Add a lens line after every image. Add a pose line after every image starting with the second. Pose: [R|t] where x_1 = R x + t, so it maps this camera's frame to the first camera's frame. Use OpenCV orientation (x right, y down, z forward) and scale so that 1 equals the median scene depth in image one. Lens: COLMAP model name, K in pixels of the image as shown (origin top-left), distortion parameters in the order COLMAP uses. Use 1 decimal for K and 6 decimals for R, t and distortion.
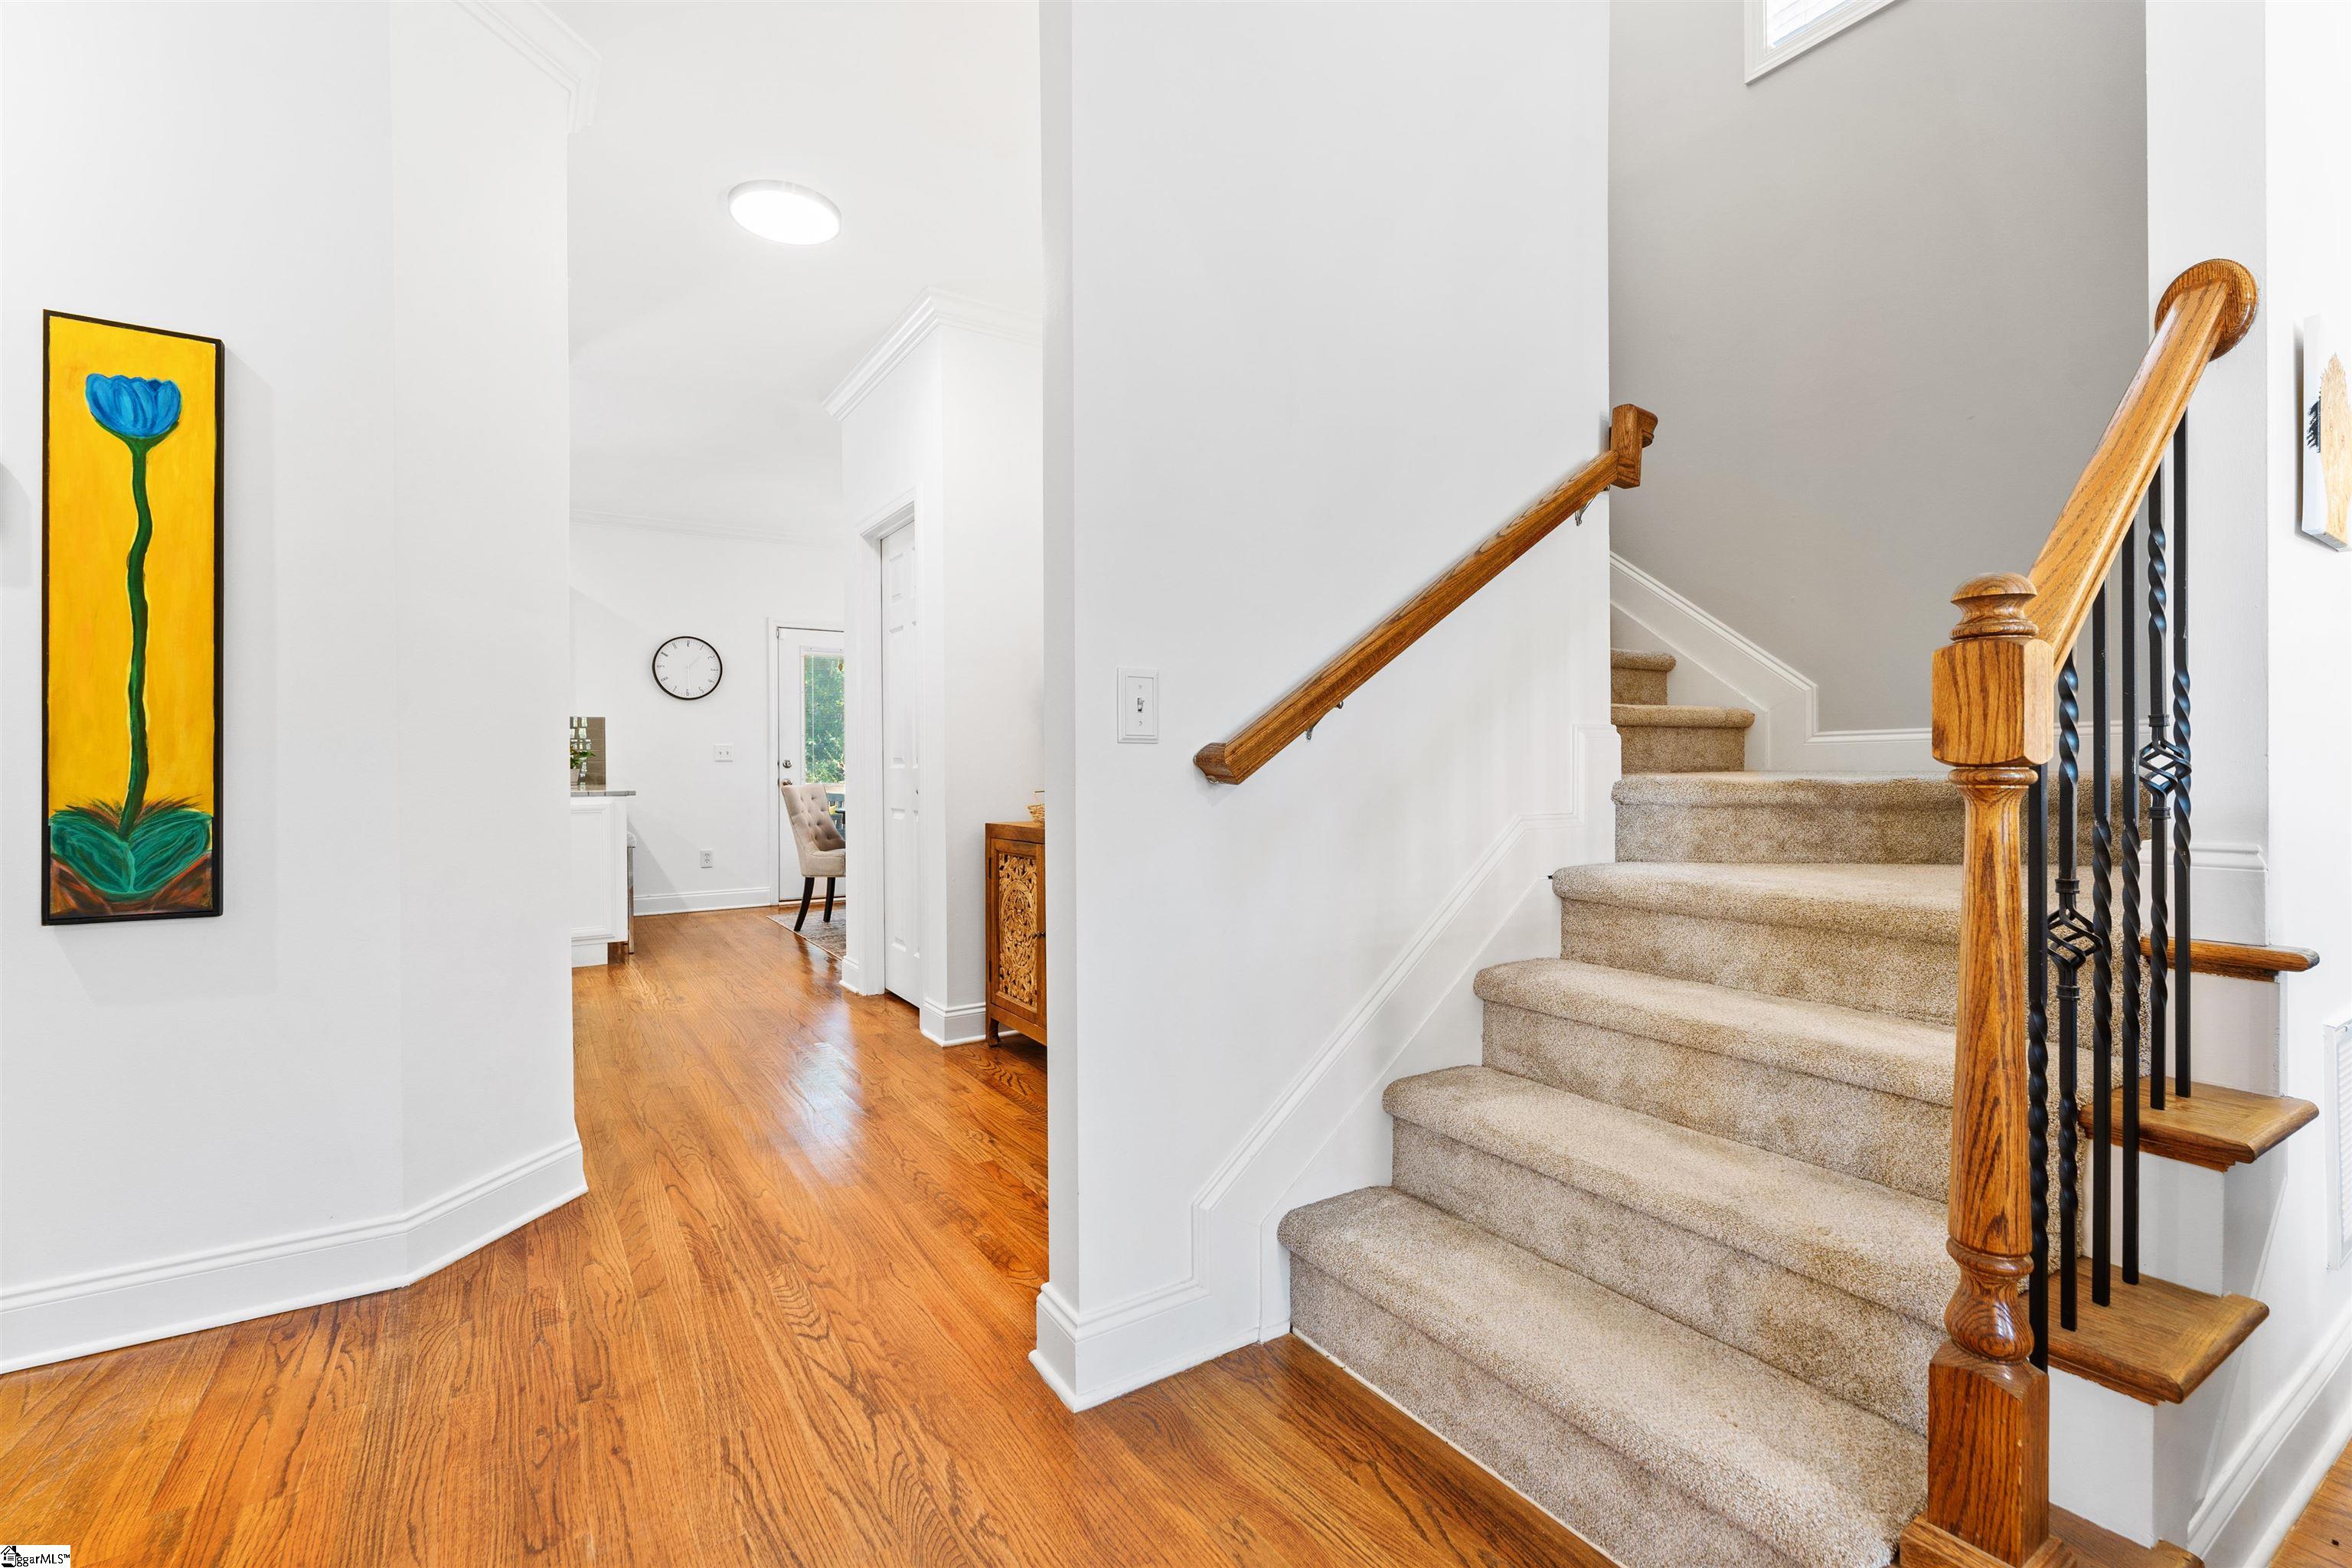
lens RADIAL K [[1039.7, 0, 1166.2], [0, 1039.7, 763.8], [0, 0, 1]] dist [0.003031, 0.000137]
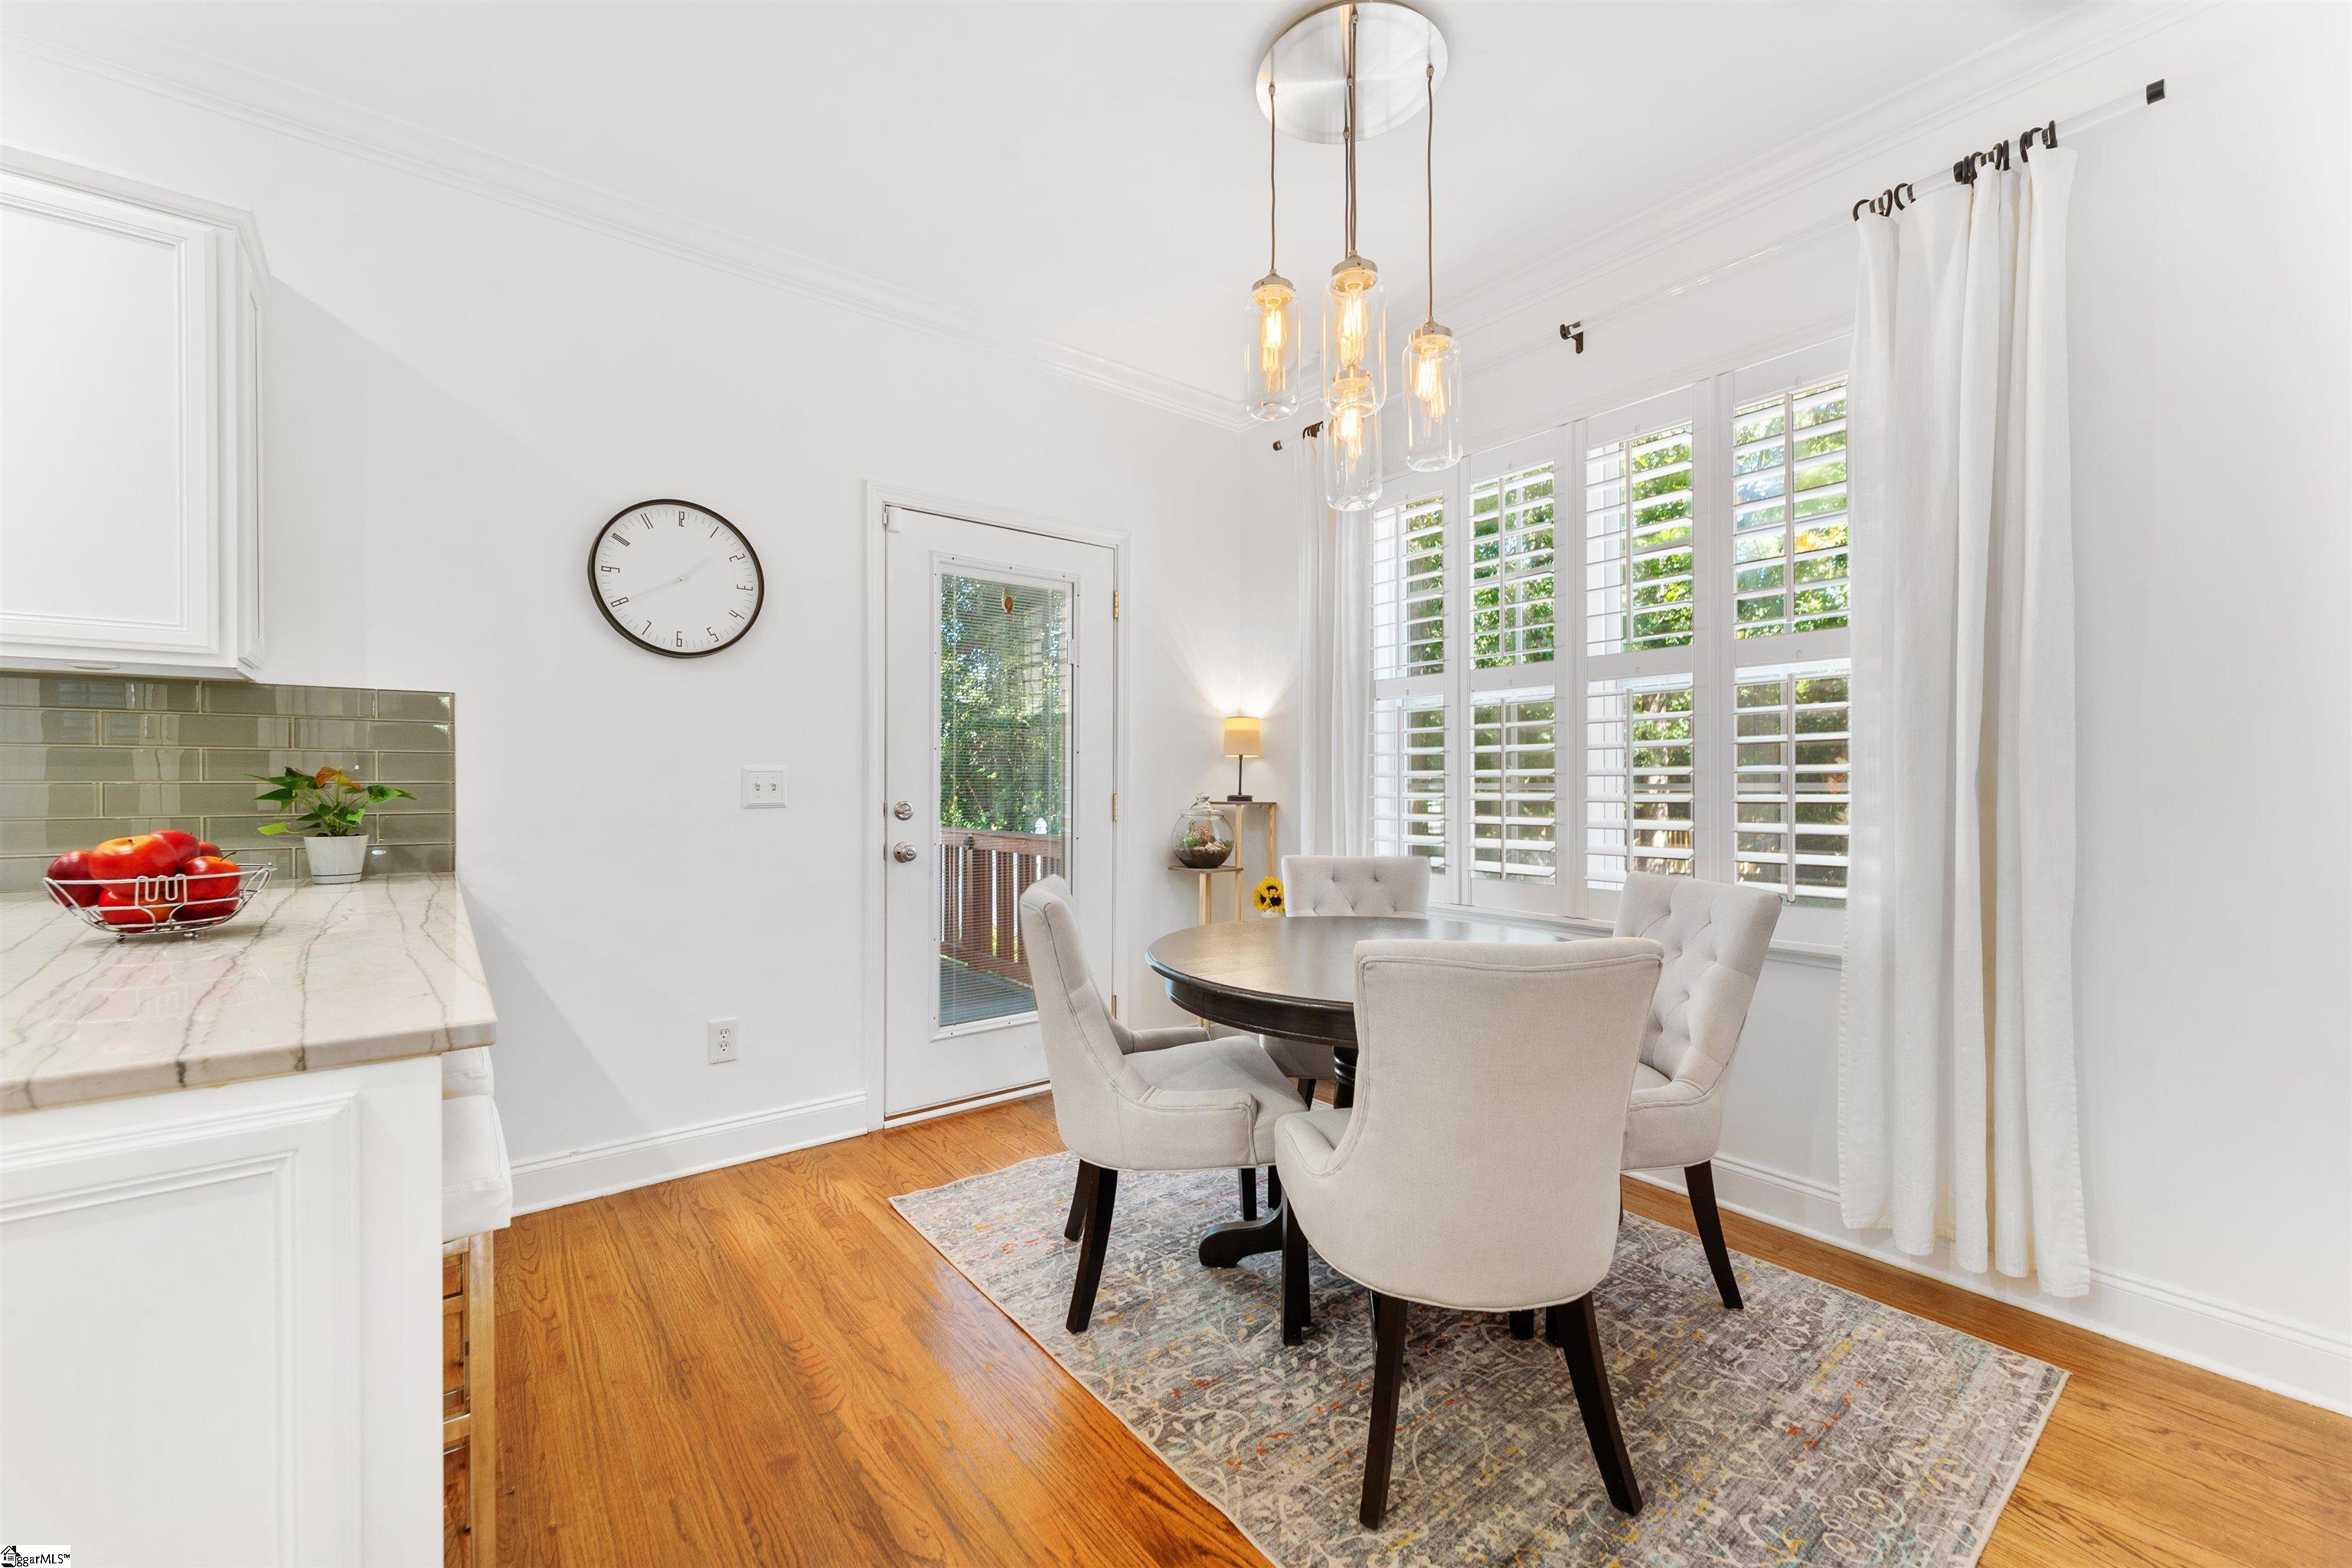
lens RADIAL K [[943.7, 0, 1175.8], [0, 943.7, 784.6], [0, 0, 1]] dist [0.002921, -0.003118]
pose [[0.995810, 0.007907, 0.091105, -0.462833], [-0.008144, 0.999964, 0.002233, -0.021208], [-0.091084, -0.002966, 0.995839, 0.948242]]
